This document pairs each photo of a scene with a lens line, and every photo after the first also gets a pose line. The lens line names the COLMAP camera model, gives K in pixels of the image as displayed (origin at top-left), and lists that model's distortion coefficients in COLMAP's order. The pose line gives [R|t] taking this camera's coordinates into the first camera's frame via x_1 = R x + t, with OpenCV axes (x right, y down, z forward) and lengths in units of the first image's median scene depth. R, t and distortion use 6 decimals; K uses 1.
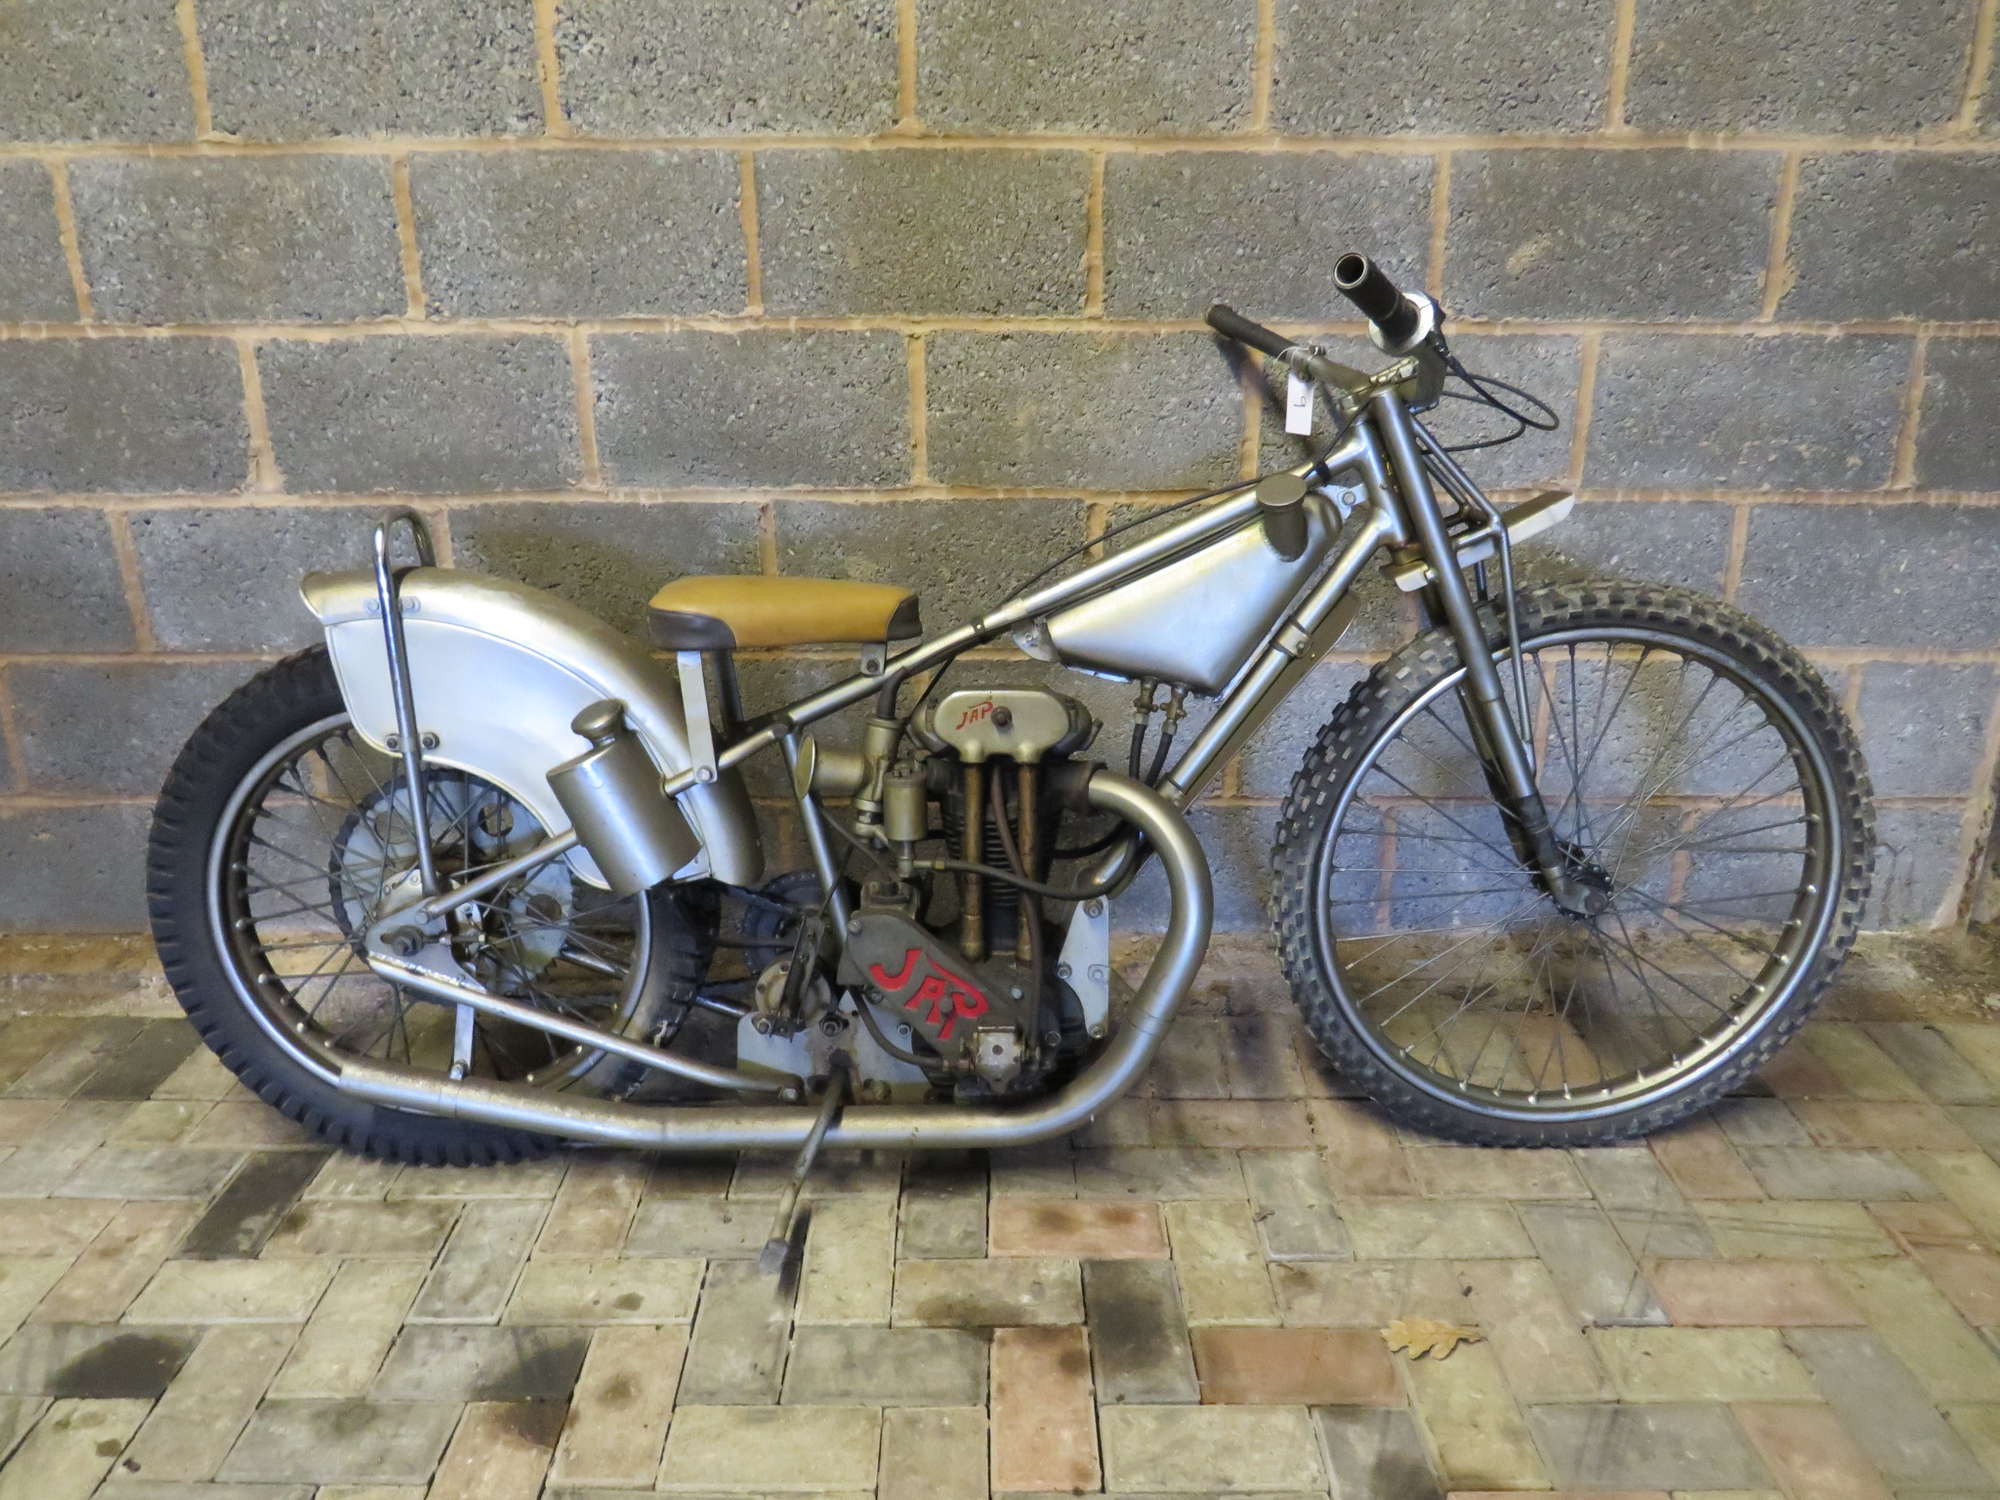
lens RADIAL K [[1408.5, 0, 1008.1], [0, 1408.5, 750.0], [0, 0, 1]] dist [-0.035685, 0.019447]
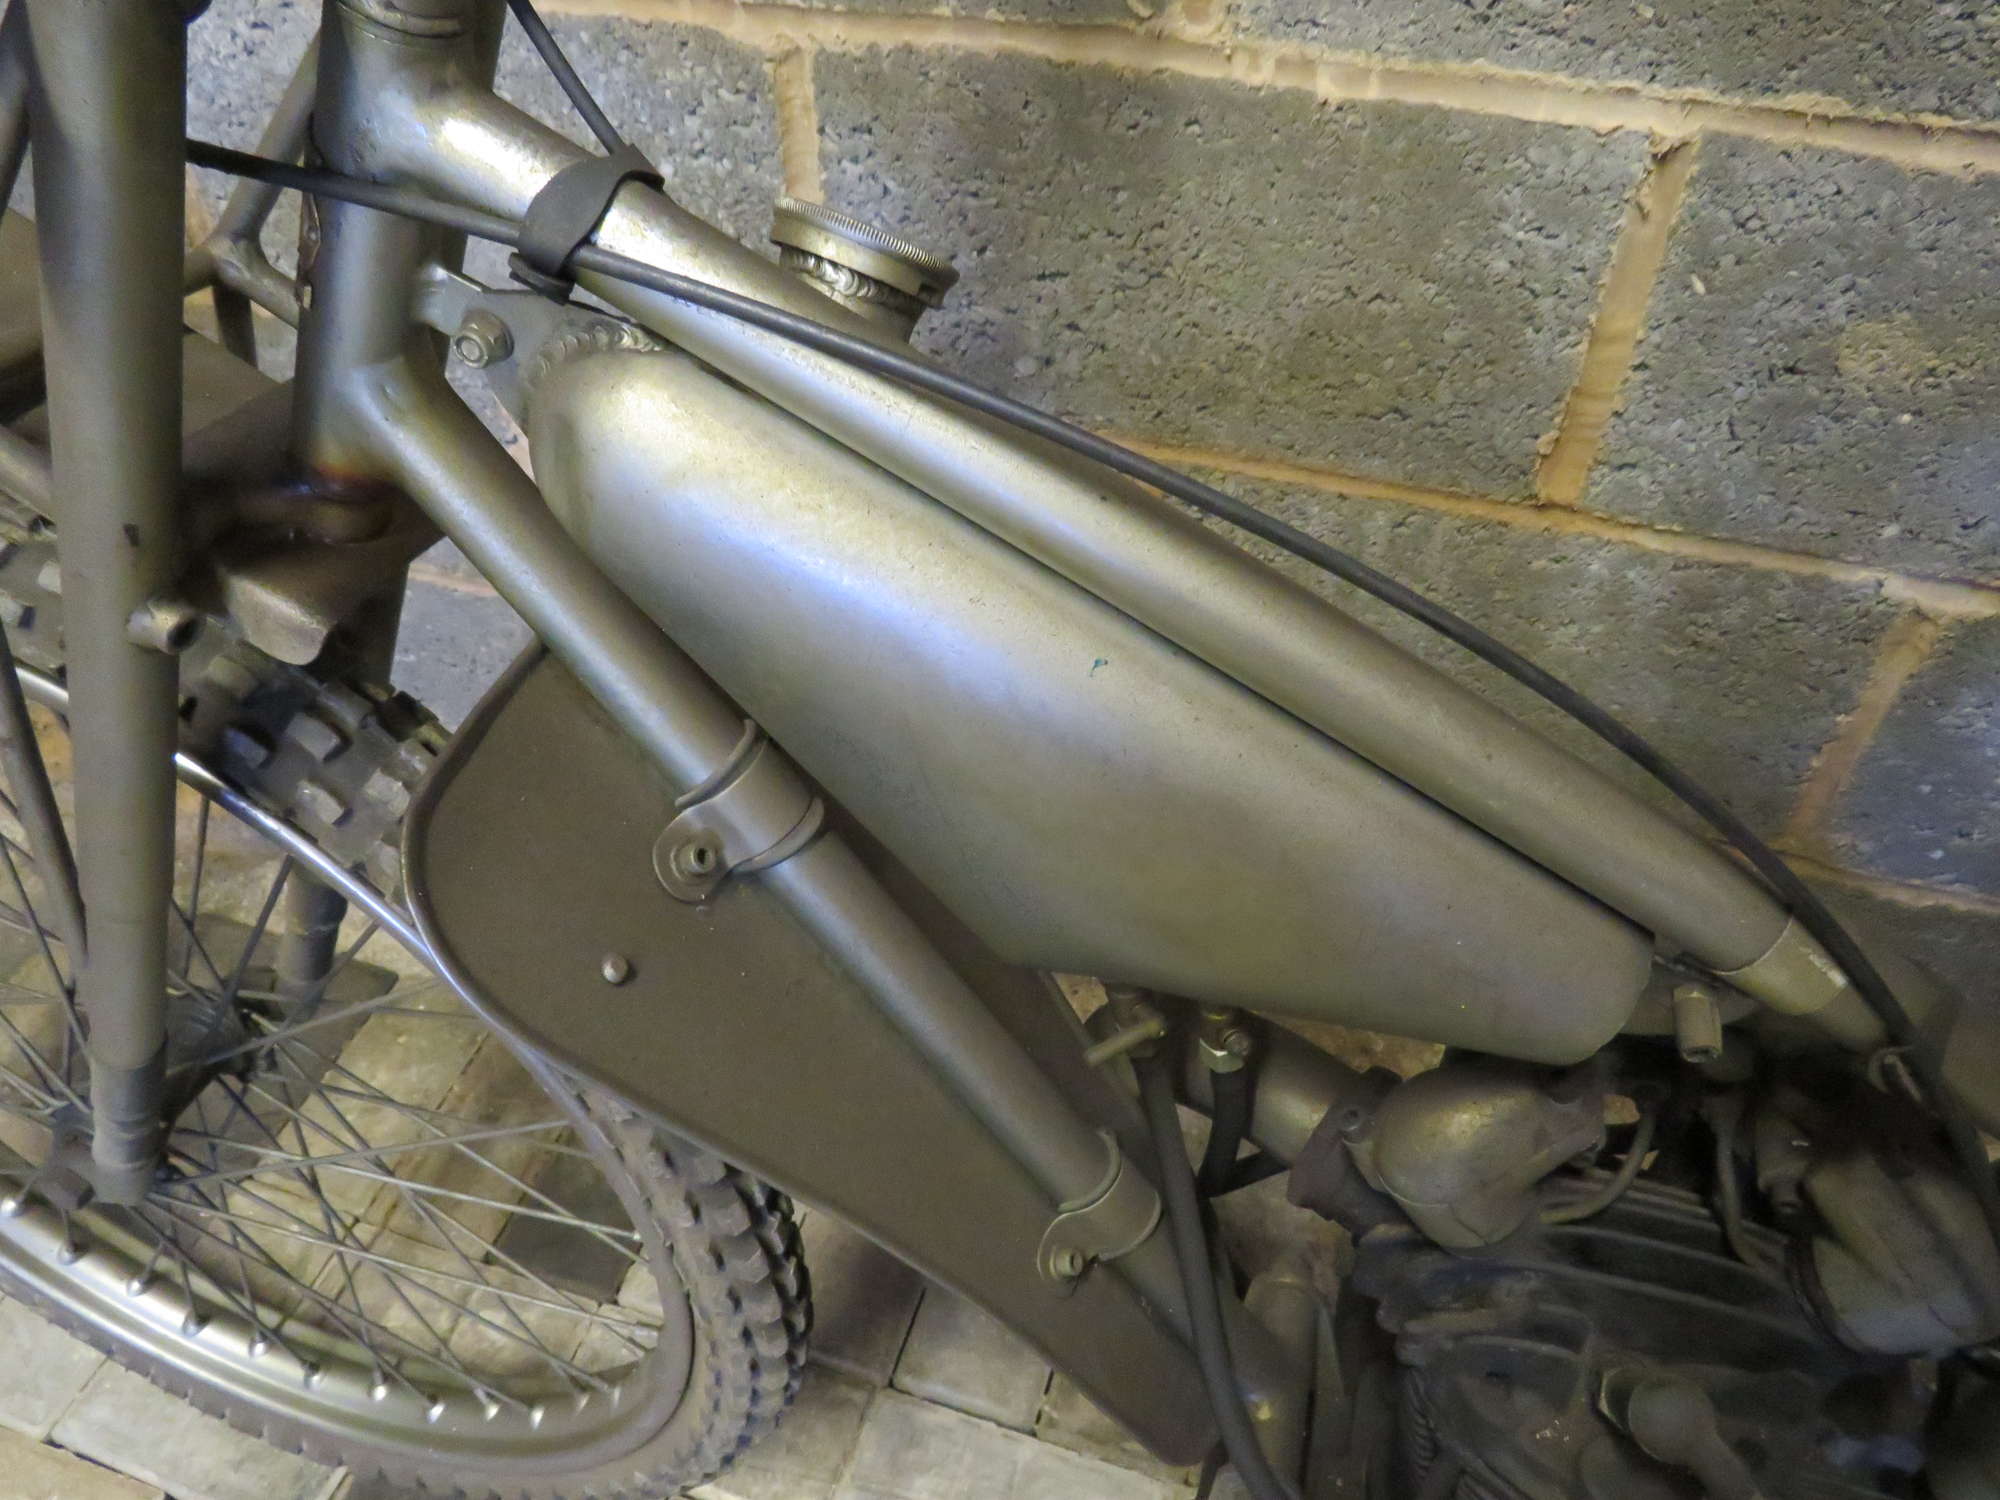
lens RADIAL K [[1408.5, 0, 996.7], [0, 1408.5, 763.9], [0, 0, 1]] dist [-0.035685, 0.019447]
pose [[0.955474, 0.215195, -0.201895, -0.276586], [-0.112512, 0.898213, 0.424917, -0.196744], [0.272785, -0.383282, 0.882431, 0.713766]]
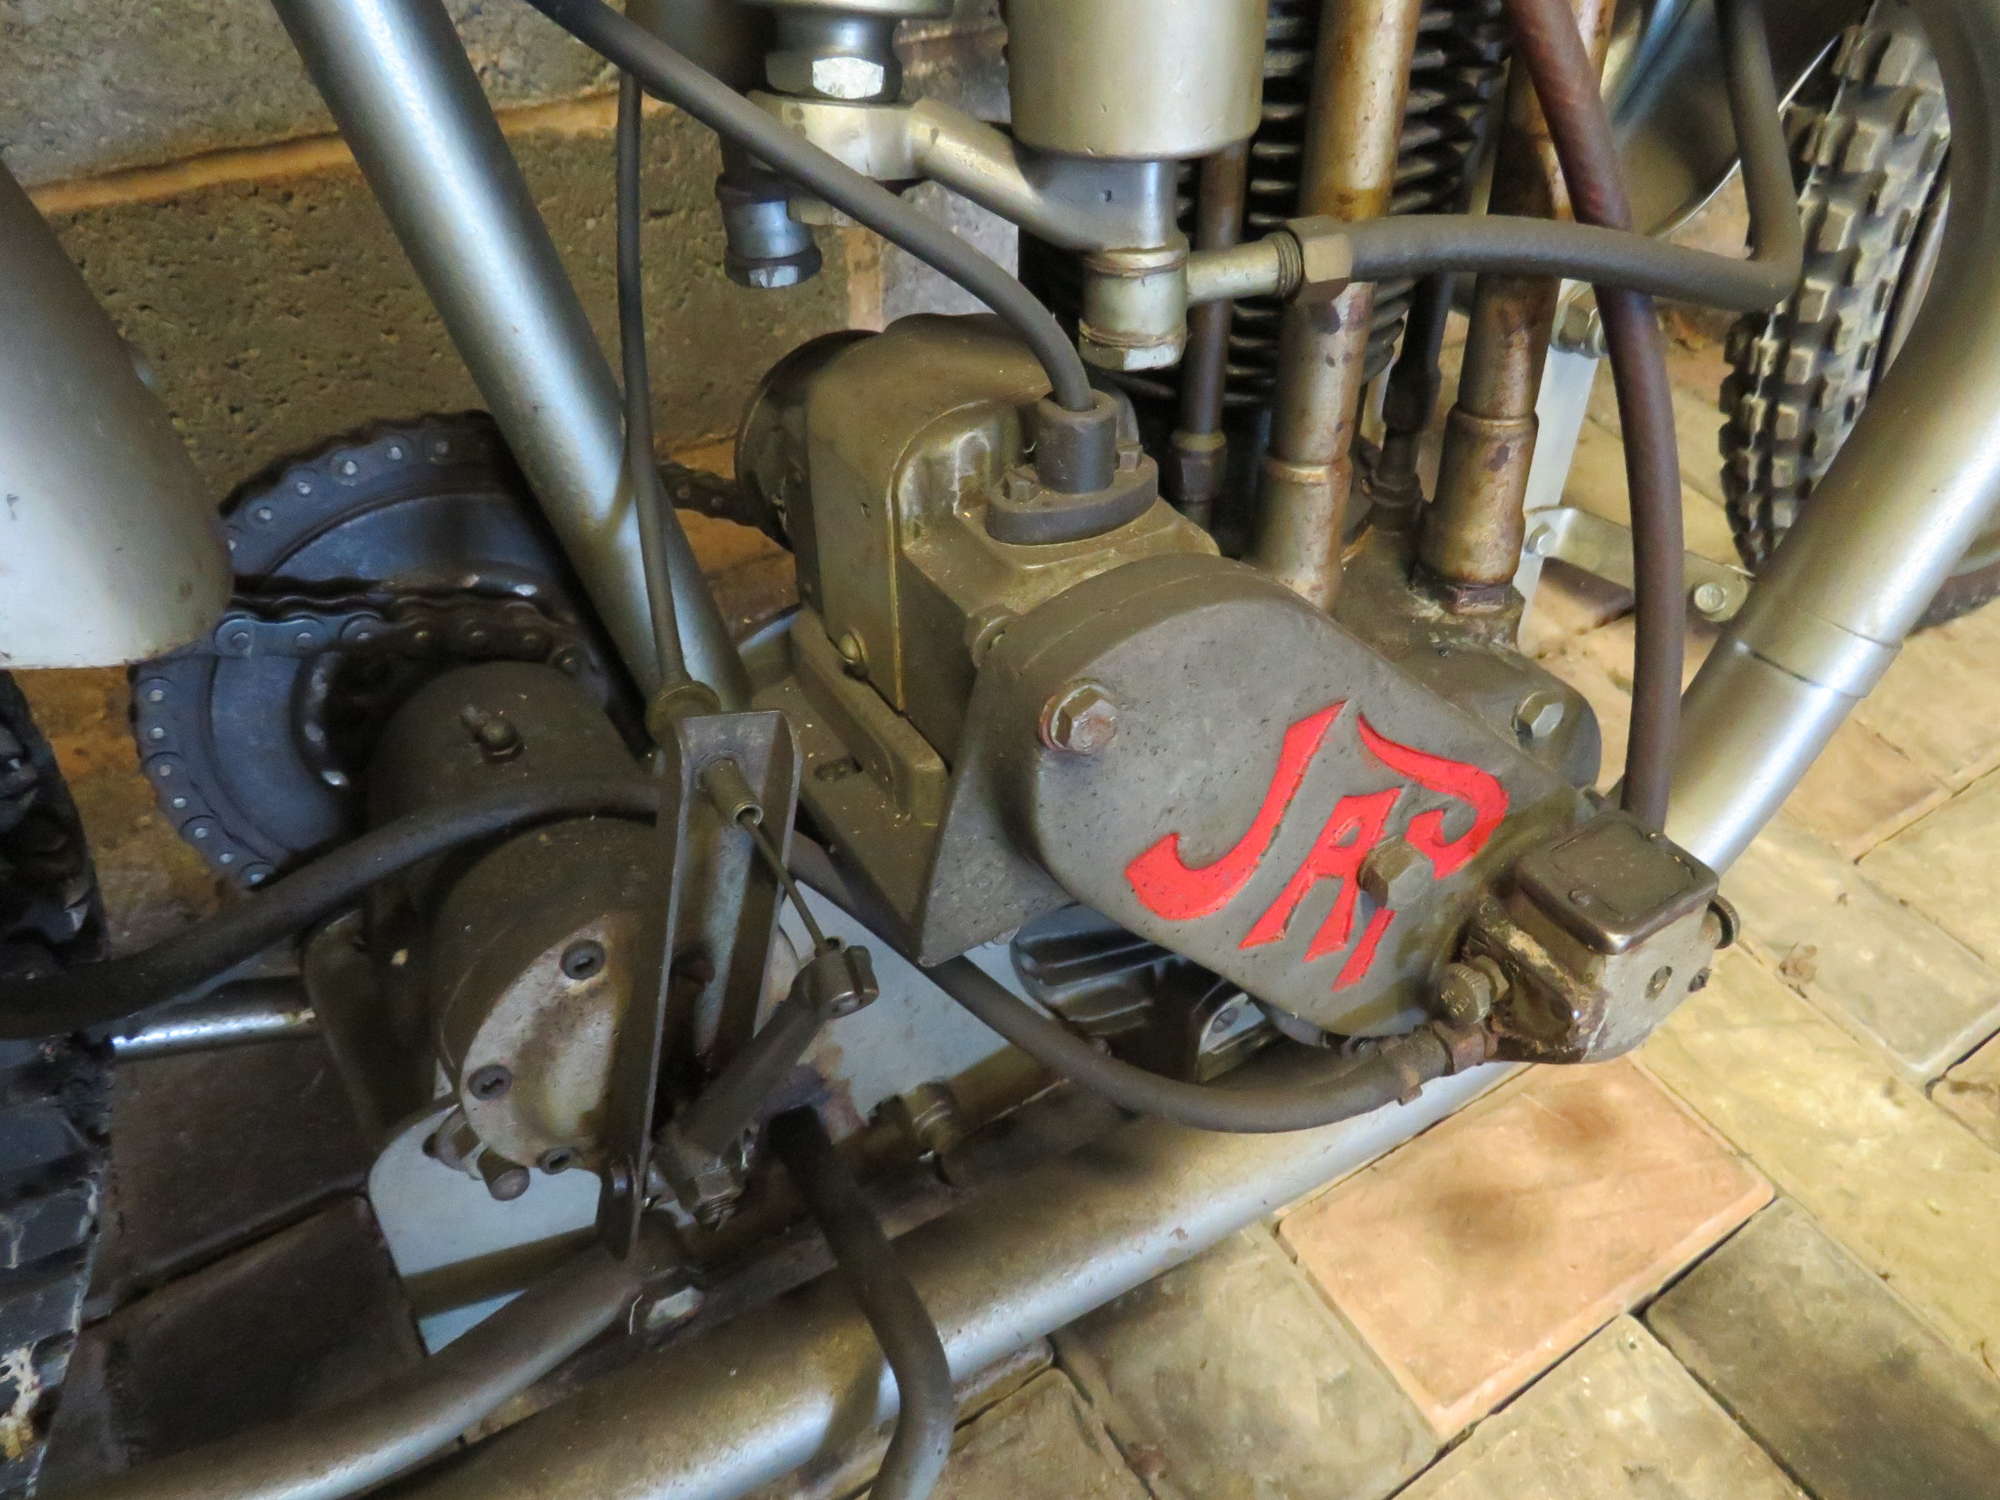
lens RADIAL K [[1408.5, 0, 986.5], [0, 1408.5, 748.9], [0, 0, 1]] dist [-0.035685, 0.019447]
pose [[0.848538, -0.344188, 0.401893, -0.173320], [0.143840, 0.880969, 0.450780, 0.044700], [-0.509208, -0.324696, 0.797044, 0.788949]]
